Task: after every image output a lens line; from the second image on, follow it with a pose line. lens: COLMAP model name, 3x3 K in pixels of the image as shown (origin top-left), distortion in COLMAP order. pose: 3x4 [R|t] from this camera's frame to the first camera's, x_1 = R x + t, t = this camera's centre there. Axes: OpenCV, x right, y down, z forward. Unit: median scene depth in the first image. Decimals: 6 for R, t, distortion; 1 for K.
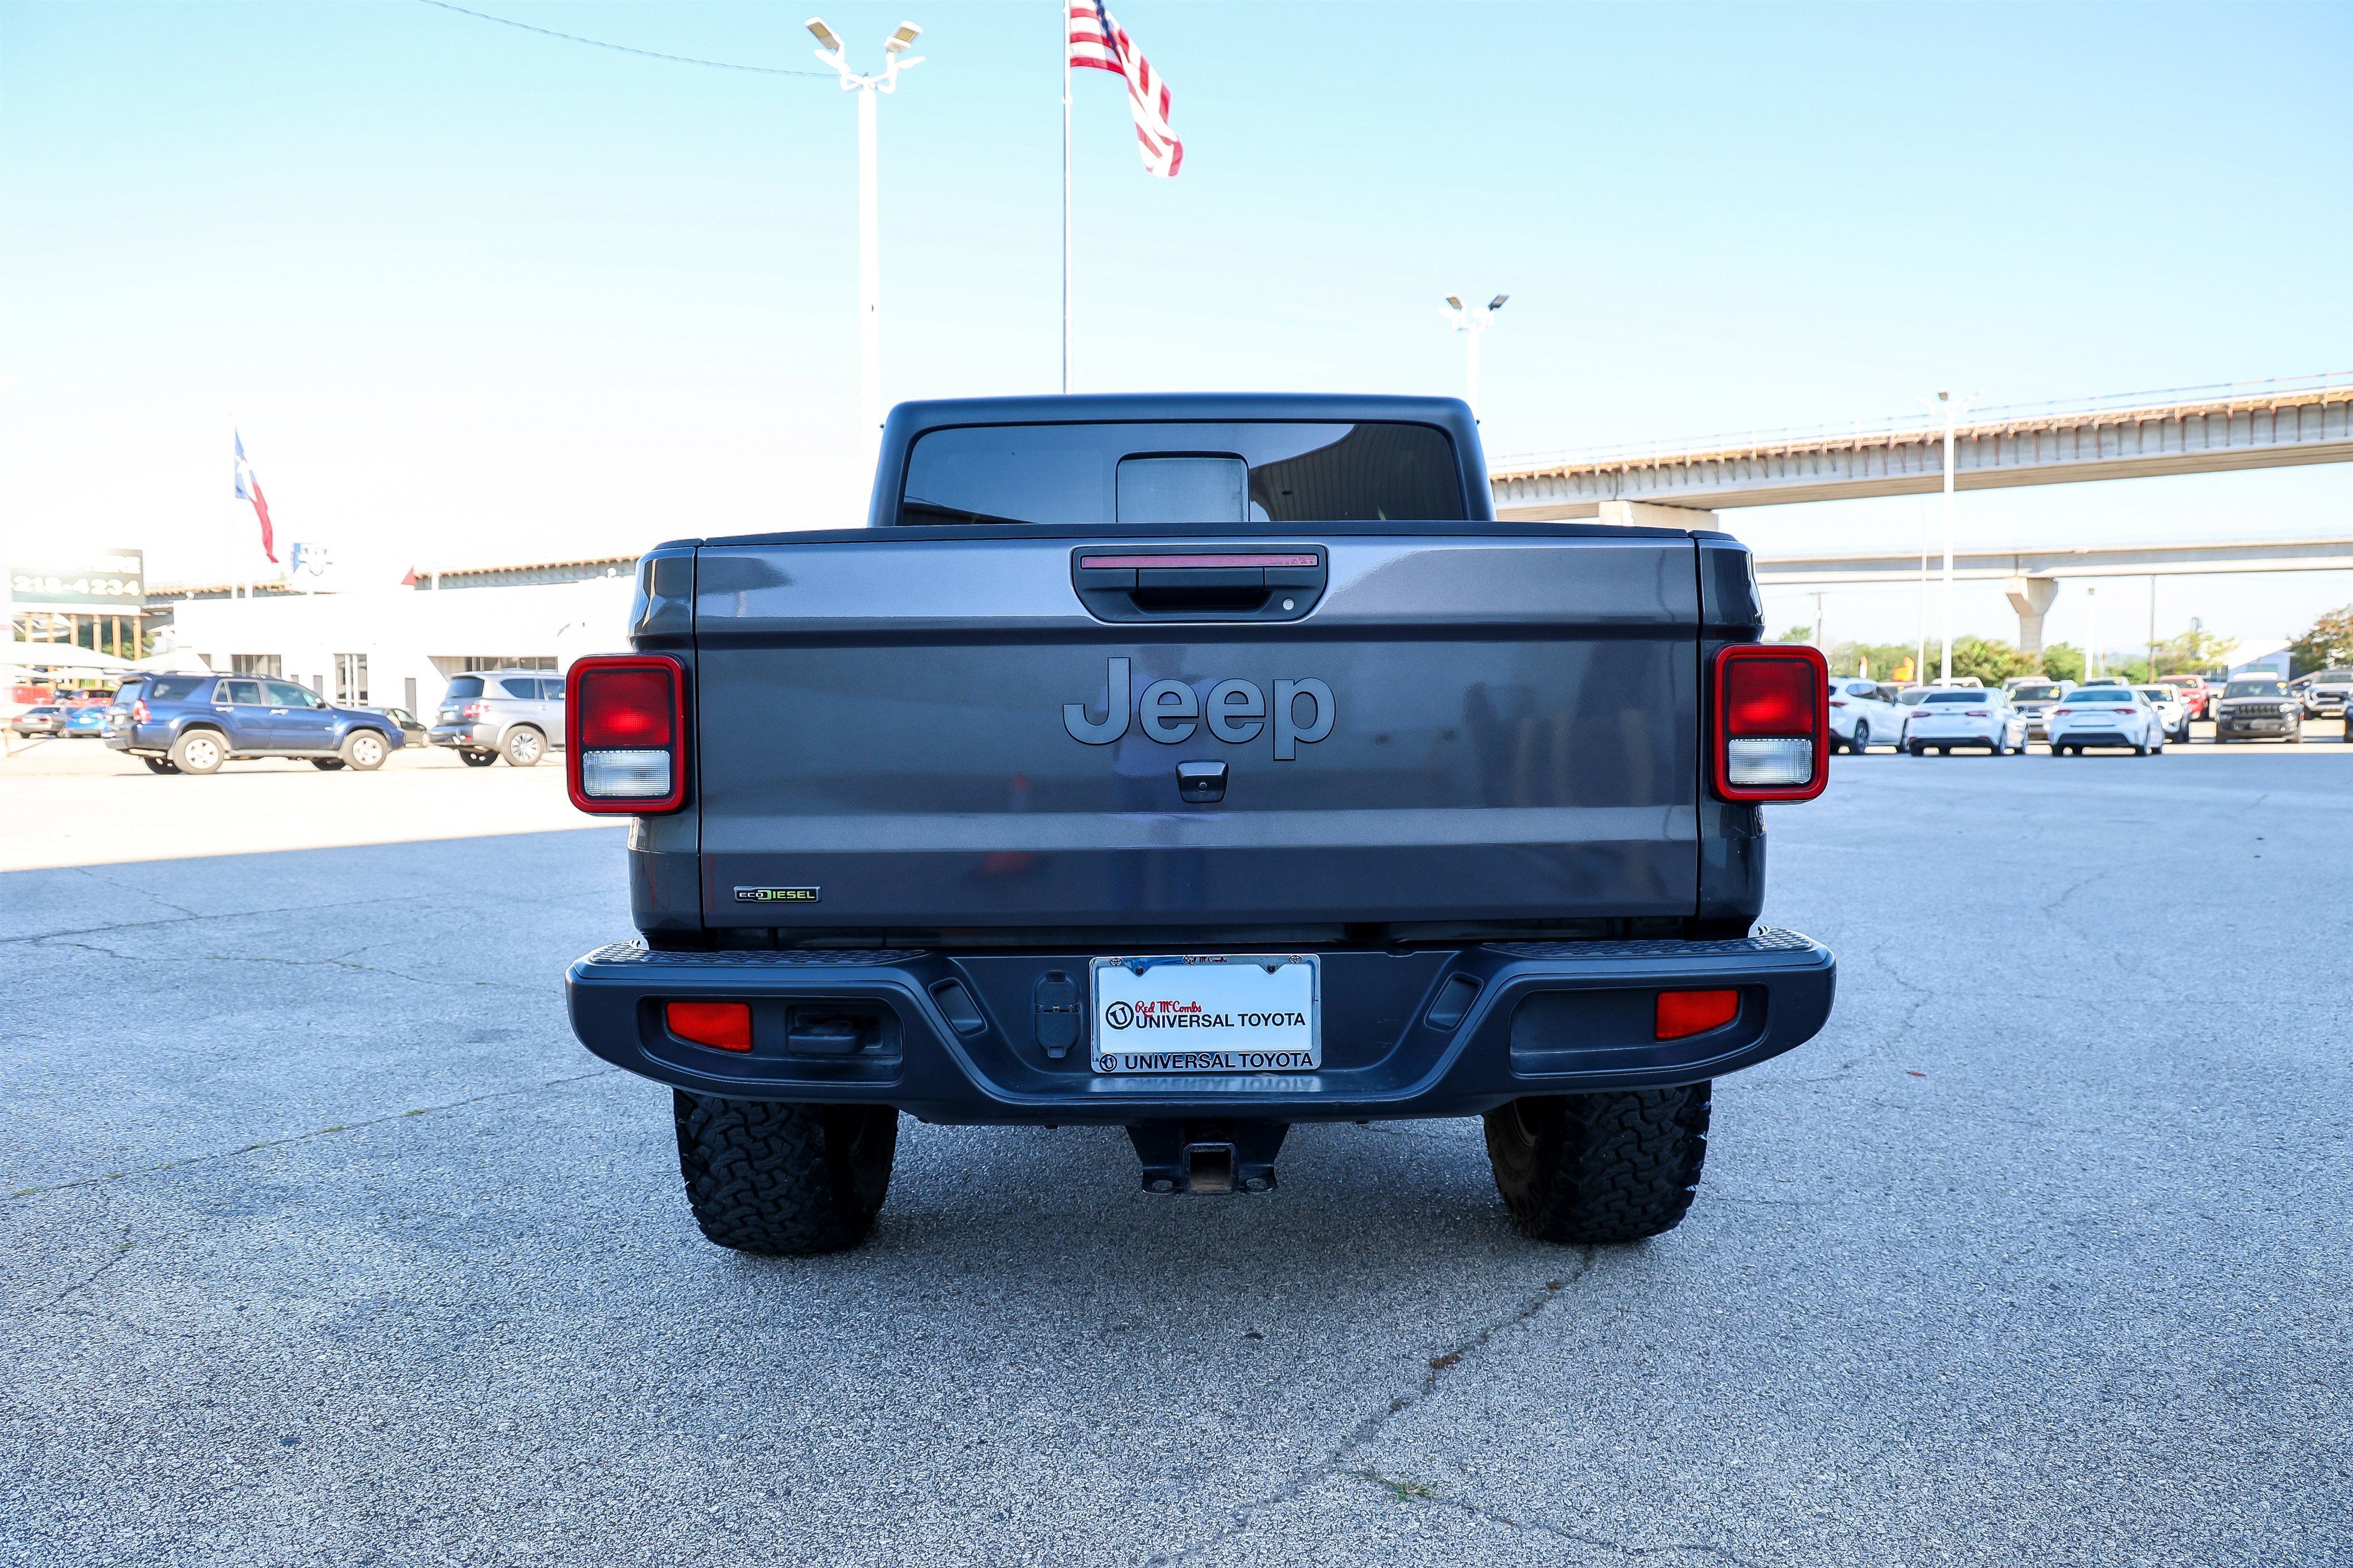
lens RADIAL K [[1599.1, 0, 1201.7], [0, 1599.1, 822.1], [0, 0, 1]] dist [-0.105098, 0.073138]
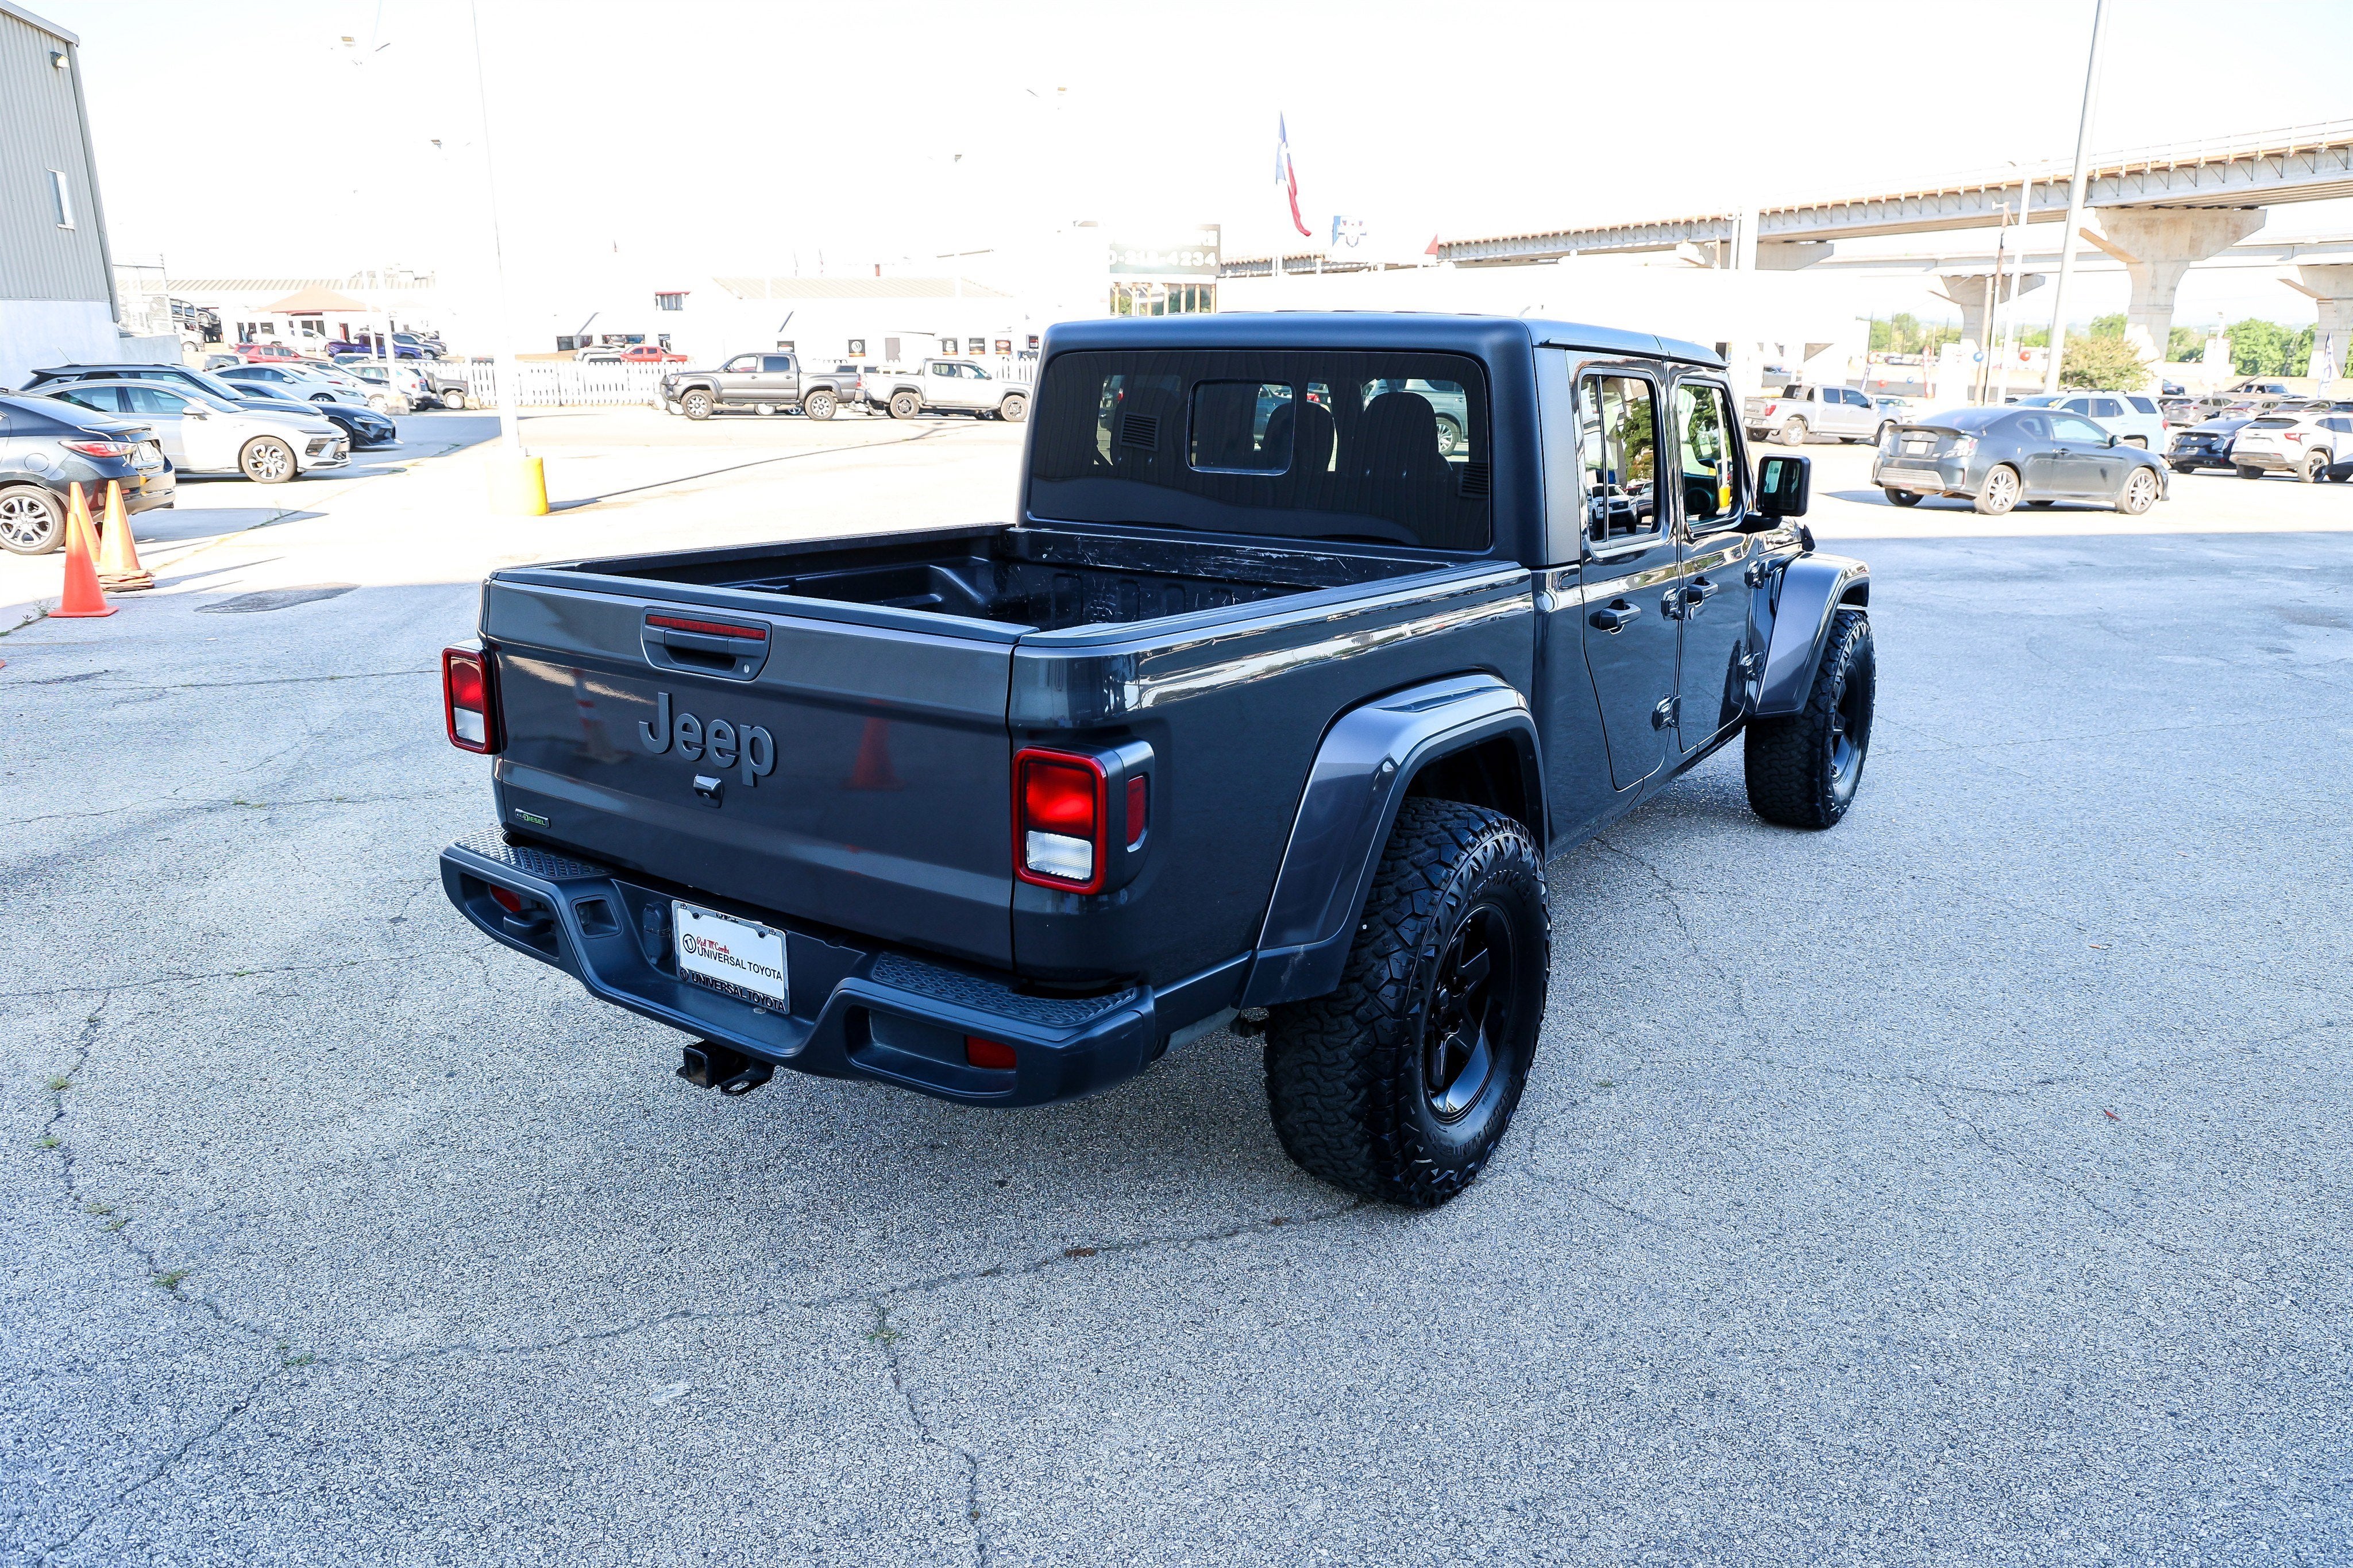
lens RADIAL K [[1601.5, 0, 1185.6], [0, 1601.5, 807.3], [0, 0, 1]] dist [-0.098046, 0.067524]
pose [[0.812357, 0.165908, -0.559062, 1.050097], [-0.054729, 0.976135, 0.210153, -0.308212], [0.580586, -0.140123, 0.802051, 0.159131]]
